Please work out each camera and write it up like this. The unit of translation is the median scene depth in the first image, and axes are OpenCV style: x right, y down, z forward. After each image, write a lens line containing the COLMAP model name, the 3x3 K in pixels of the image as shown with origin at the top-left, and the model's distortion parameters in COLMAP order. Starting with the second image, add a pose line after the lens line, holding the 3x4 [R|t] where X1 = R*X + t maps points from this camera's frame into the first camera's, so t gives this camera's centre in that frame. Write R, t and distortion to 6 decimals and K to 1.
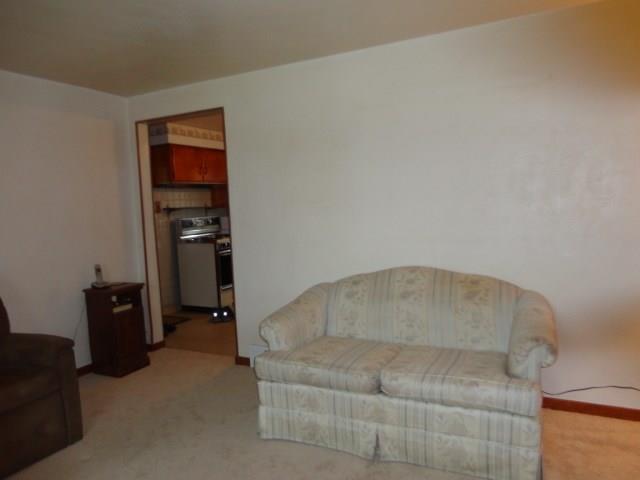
lens RADIAL K [[469.6, 0, 320.0], [0, 469.6, 240.0], [0, 0, 1]] dist [-0.007809, -0.005600]
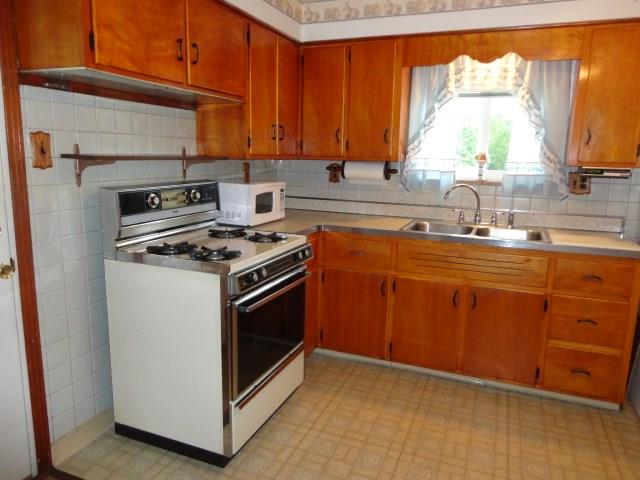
lens RADIAL K [[469.6, 0, 320.0], [0, 469.6, 240.0], [0, 0, 1]] dist [-0.007809, -0.005600]
pose [[0.992896, 0.060329, 0.102559, -0.178373], [-0.070930, 0.992141, 0.103076, -0.052182], [-0.095535, -0.109618, 0.989372, 0.628435]]
